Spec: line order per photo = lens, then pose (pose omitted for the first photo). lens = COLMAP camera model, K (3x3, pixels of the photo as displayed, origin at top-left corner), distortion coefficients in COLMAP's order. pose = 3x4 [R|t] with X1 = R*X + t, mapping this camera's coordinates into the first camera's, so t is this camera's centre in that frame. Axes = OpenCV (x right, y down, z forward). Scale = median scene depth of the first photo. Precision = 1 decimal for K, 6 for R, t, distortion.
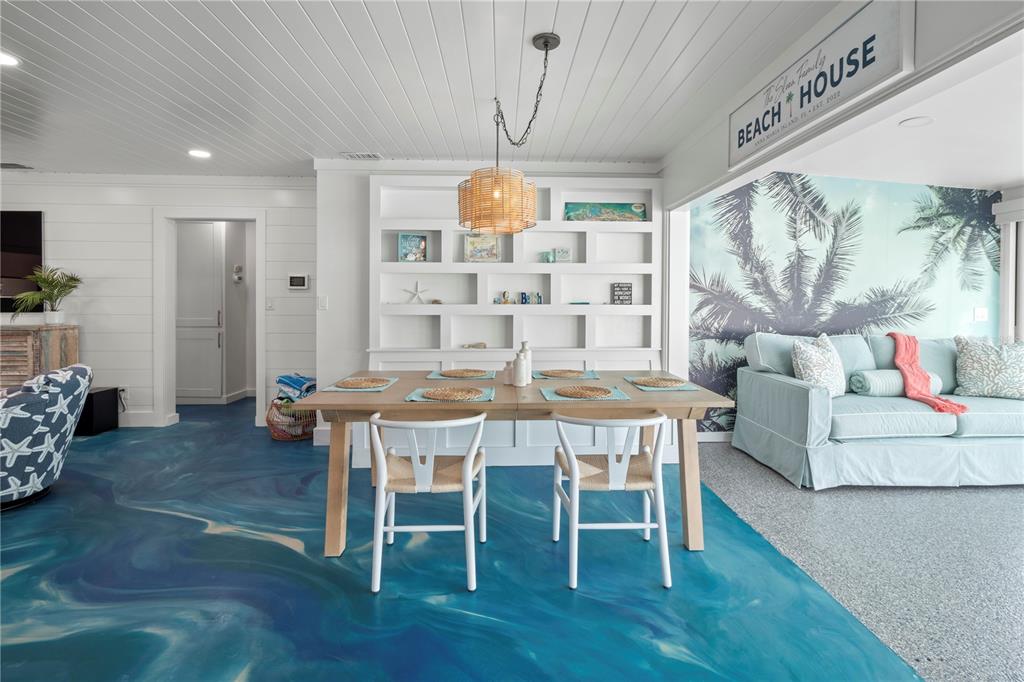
lens RADIAL K [[486.2, 0, 521.3], [0, 486.2, 308.4], [0, 0, 1]] dist [0.002034, 0.000396]
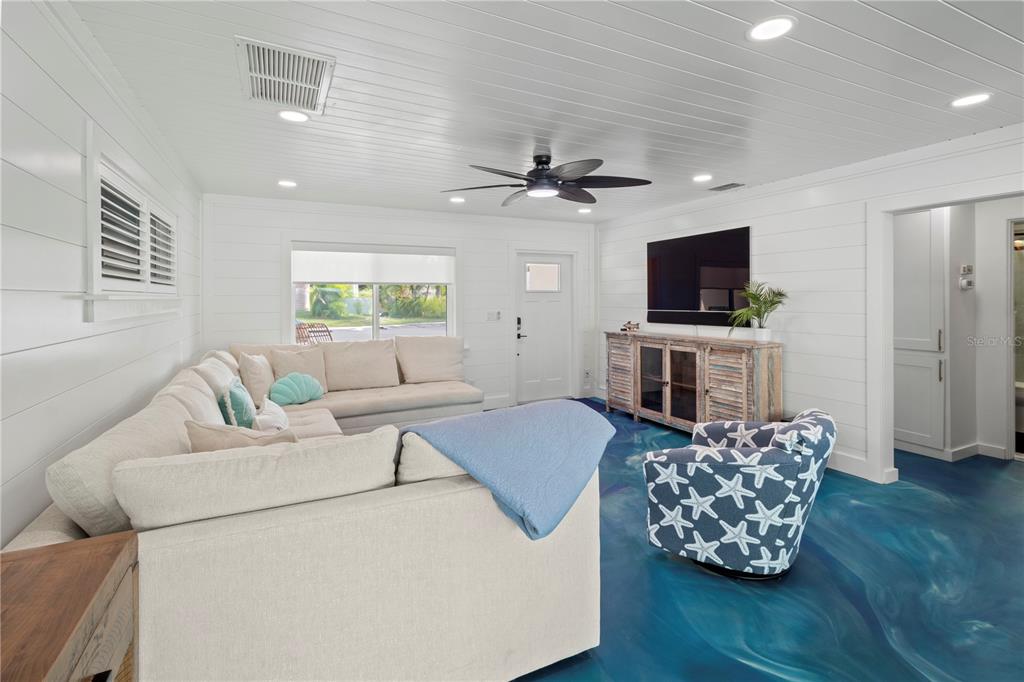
lens RADIAL K [[481.2, 0, 522.6], [0, 481.2, 300.1], [0, 0, 1]] dist [-0.001272, -0.000181]
pose [[0.414598, -0.002451, -0.910001, -0.308233], [-0.004345, 0.999980, -0.004673, -0.045281], [0.909994, 0.005892, 0.414579, 0.187134]]
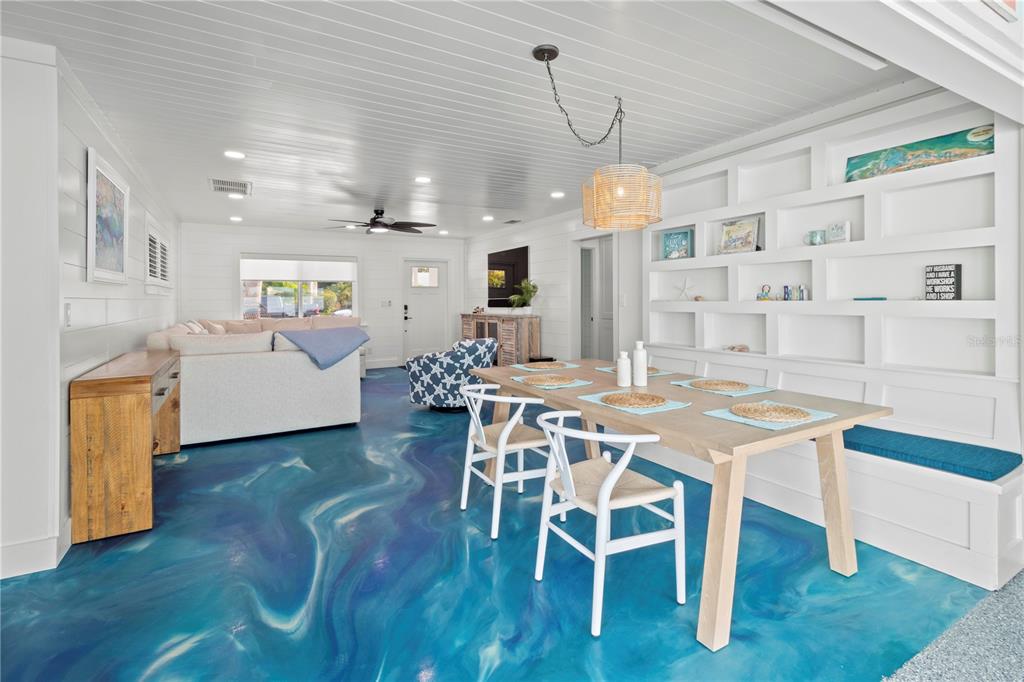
lens RADIAL K [[486.6, 0, 526.1], [0, 486.6, 301.3], [0, 0, 1]] dist [0.001712, 0.000256]
pose [[0.471344, -0.004929, -0.881936, 0.496463], [-0.002184, 0.999975, -0.006756, -0.001190], [0.881947, 0.005111, 0.471322, 0.245383]]
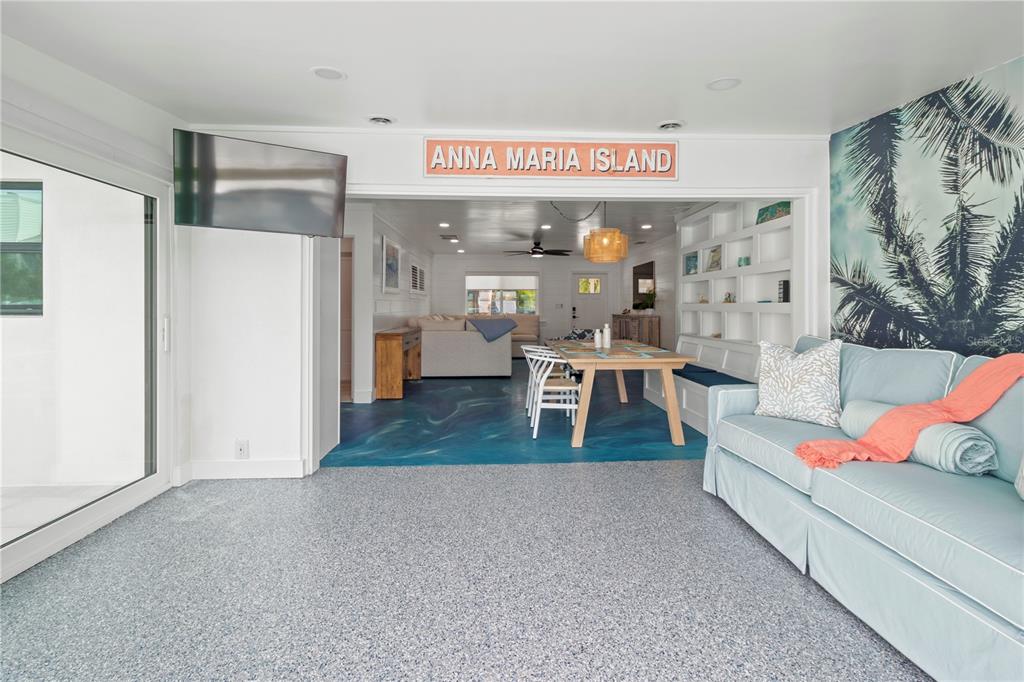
lens RADIAL K [[481.4, 0, 520.4], [0, 481.4, 306.8], [0, 0, 1]] dist [0.001929, -0.000014]
pose [[0.007579, -0.001024, -0.999971, 1.162729], [-0.012926, 0.999916, -0.001122, 0.008500], [0.999888, 0.012934, 0.007565, 0.457895]]
